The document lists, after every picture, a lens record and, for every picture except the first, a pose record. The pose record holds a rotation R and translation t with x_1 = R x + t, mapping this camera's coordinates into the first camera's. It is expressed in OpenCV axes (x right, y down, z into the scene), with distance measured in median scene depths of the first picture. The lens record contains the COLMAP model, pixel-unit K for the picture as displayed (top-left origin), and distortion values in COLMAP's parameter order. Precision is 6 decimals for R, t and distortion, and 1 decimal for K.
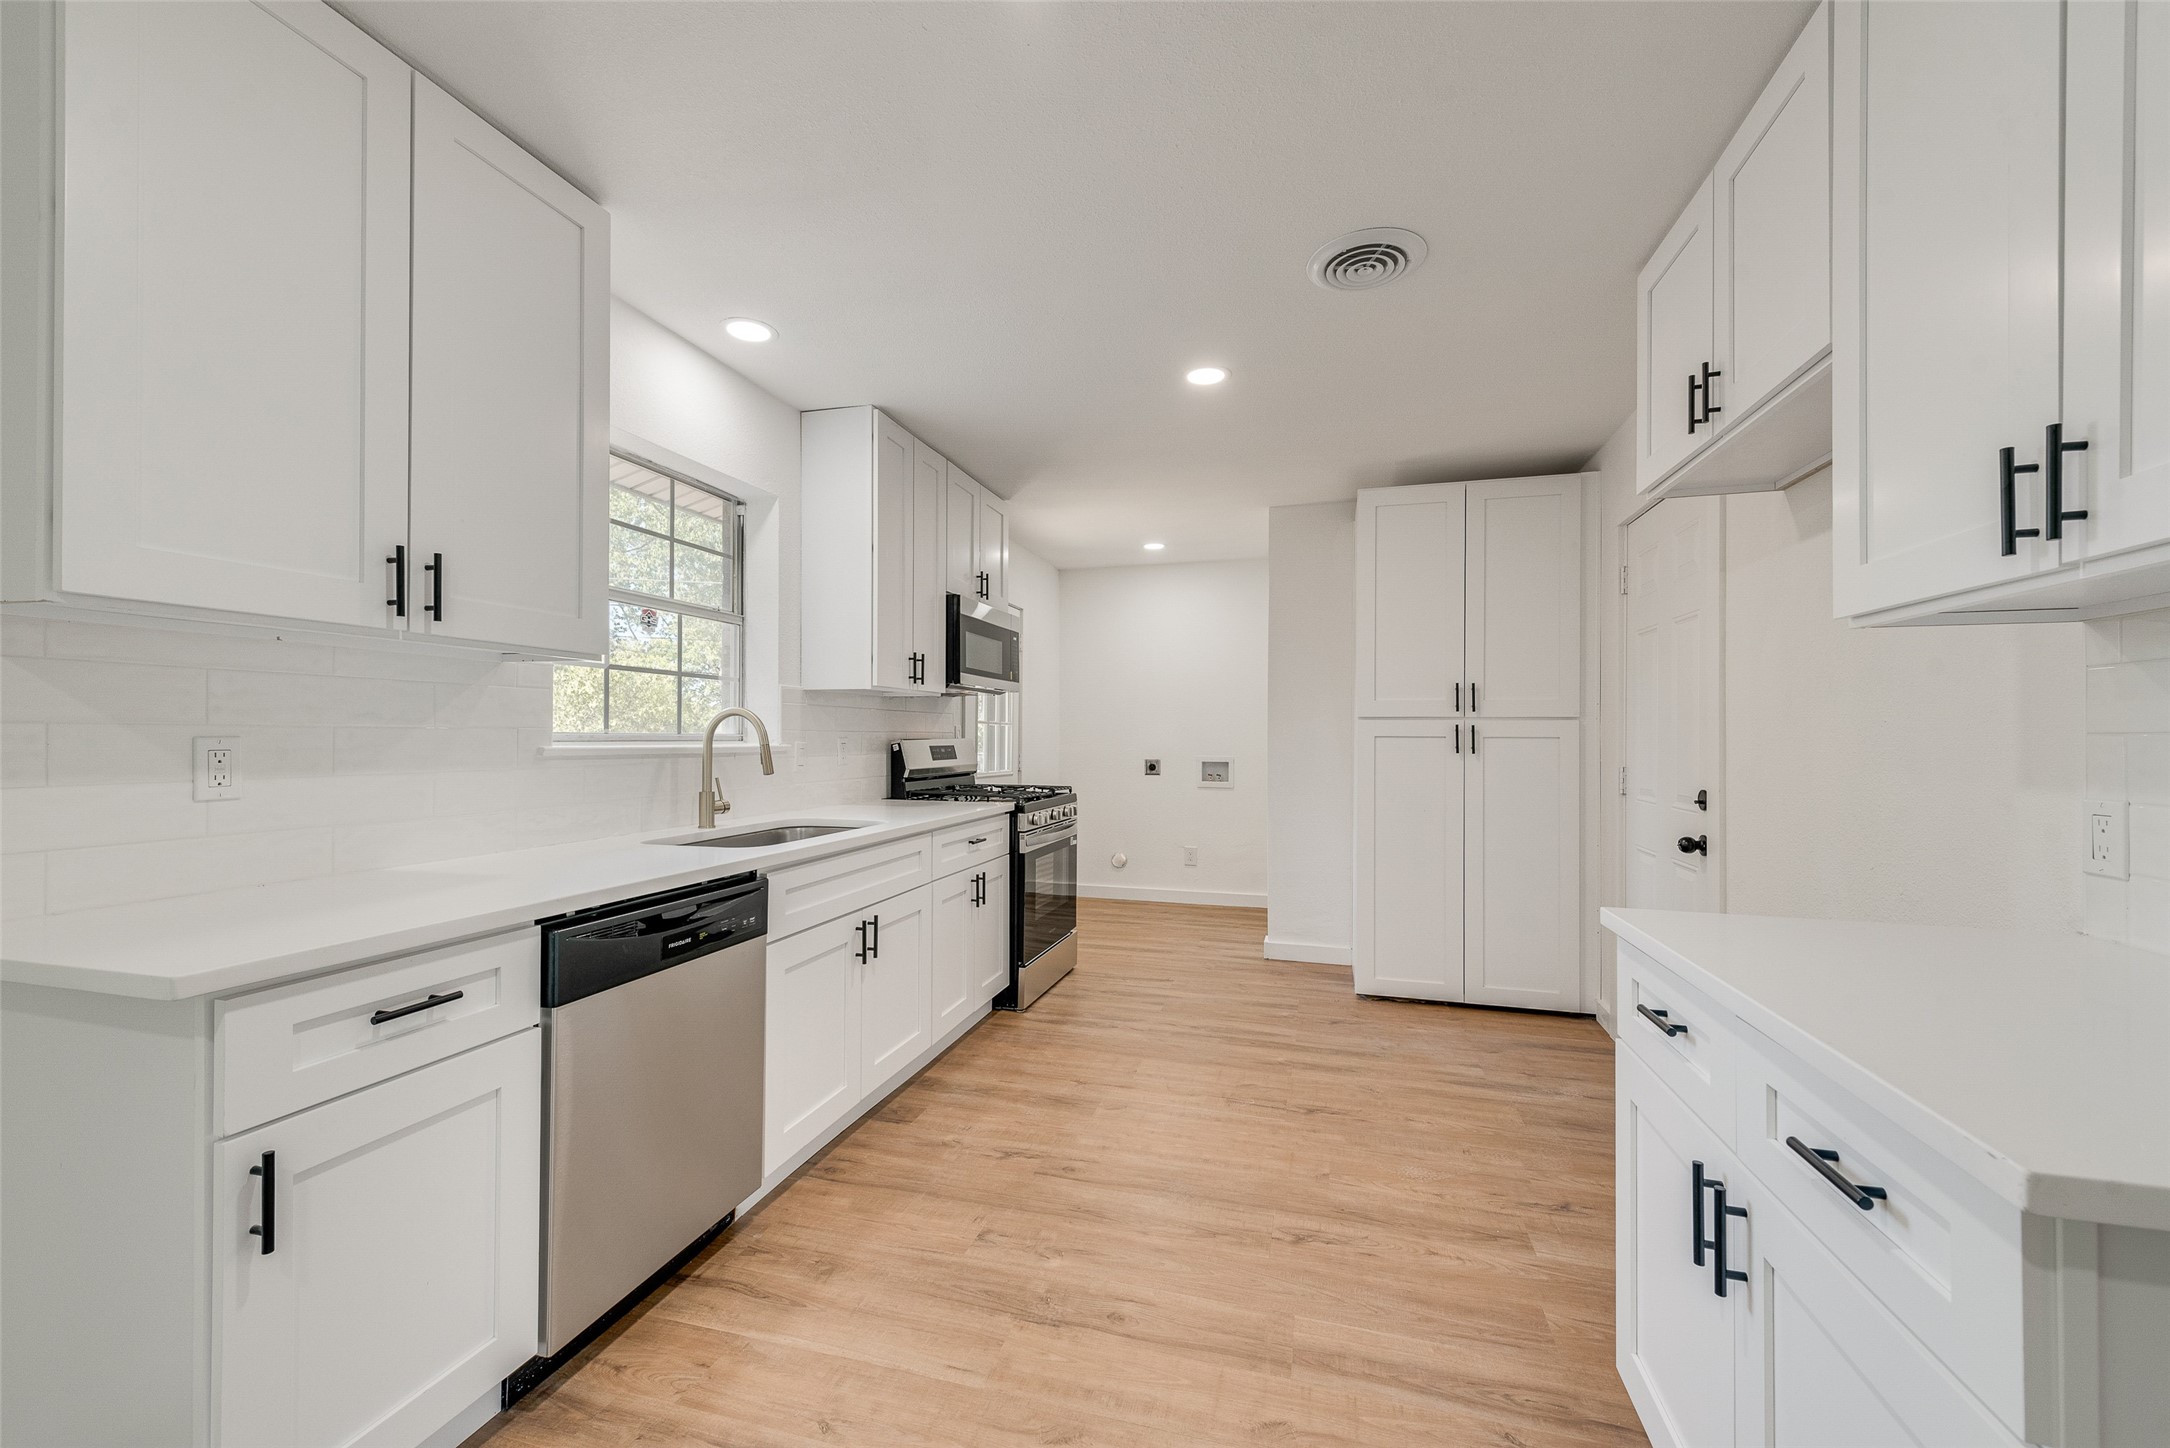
lens RADIAL K [[857.4, 0, 1081.5], [0, 857.4, 730.7], [0, 0, 1]] dist [0.015388, -0.004745]
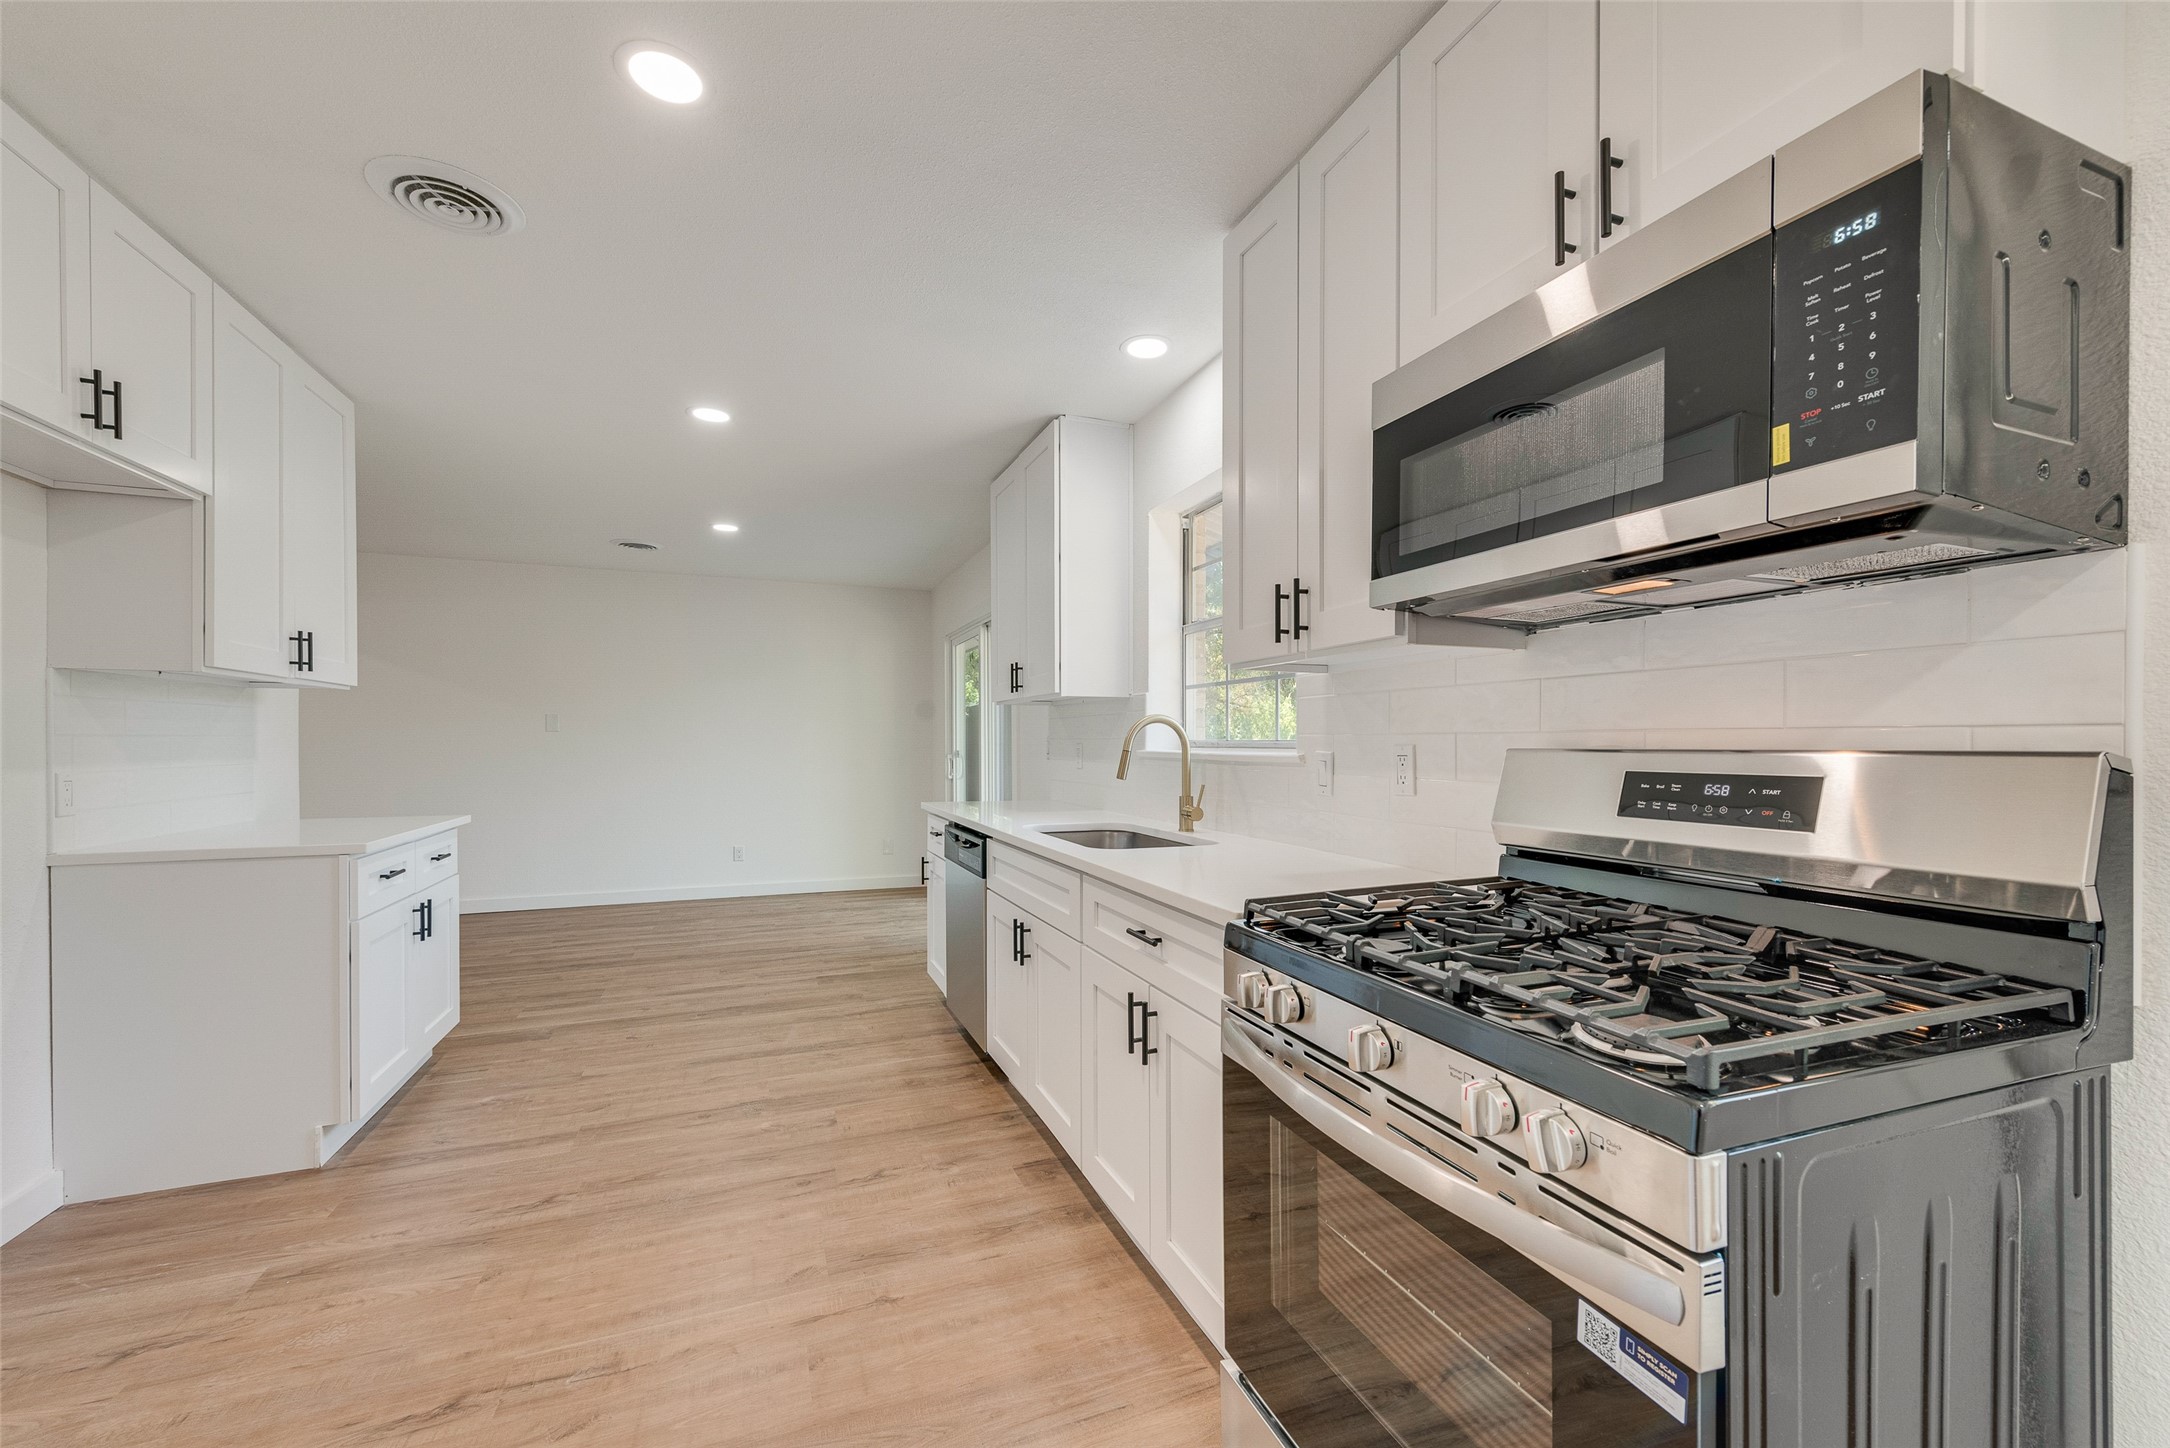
lens RADIAL K [[857.4, 0, 1069.6], [0, 857.4, 748.3], [0, 0, 1]] dist [0.015388, -0.004745]
pose [[-0.801300, 0.001337, -0.598262, 0.344621], [0.000448, 0.999999, 0.001635, 0.016631], [0.598263, 0.001042, -0.801299, 2.064749]]
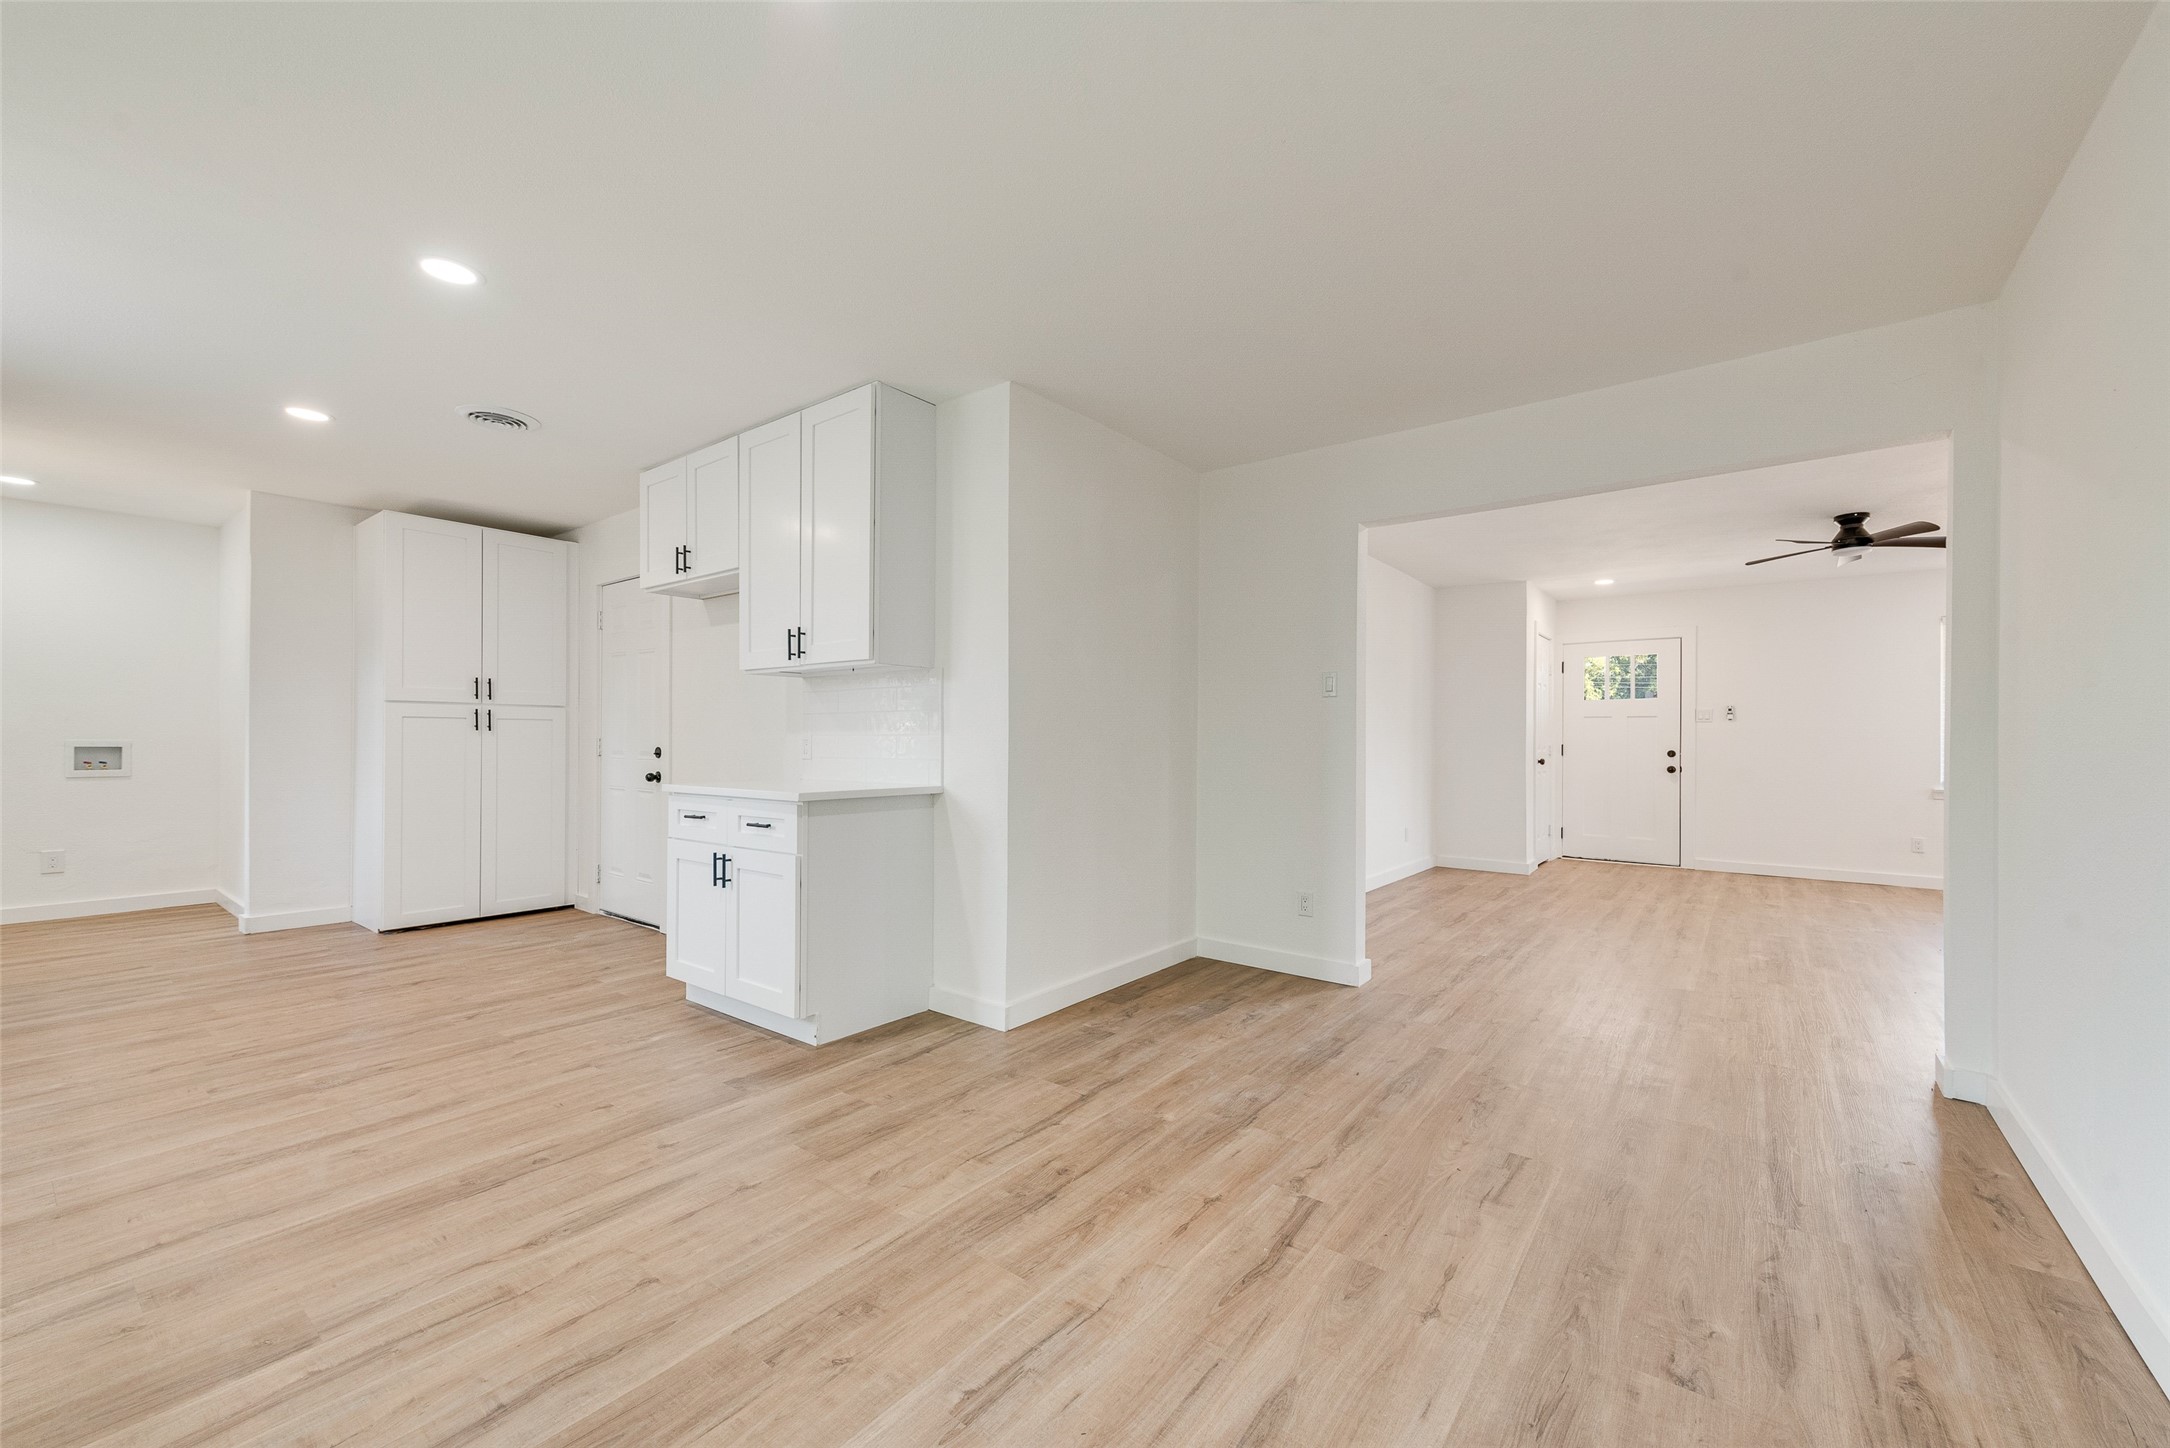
lens RADIAL K [[857.4, 0, 1093.0], [0, 857.4, 738.9], [0, 0, 1]] dist [0.015388, -0.004745]
pose [[0.364931, -0.002471, 0.931031, -0.767125], [-0.009773, 0.999931, 0.006485, 0.035859], [-0.930983, -0.011465, 0.364881, -0.630462]]
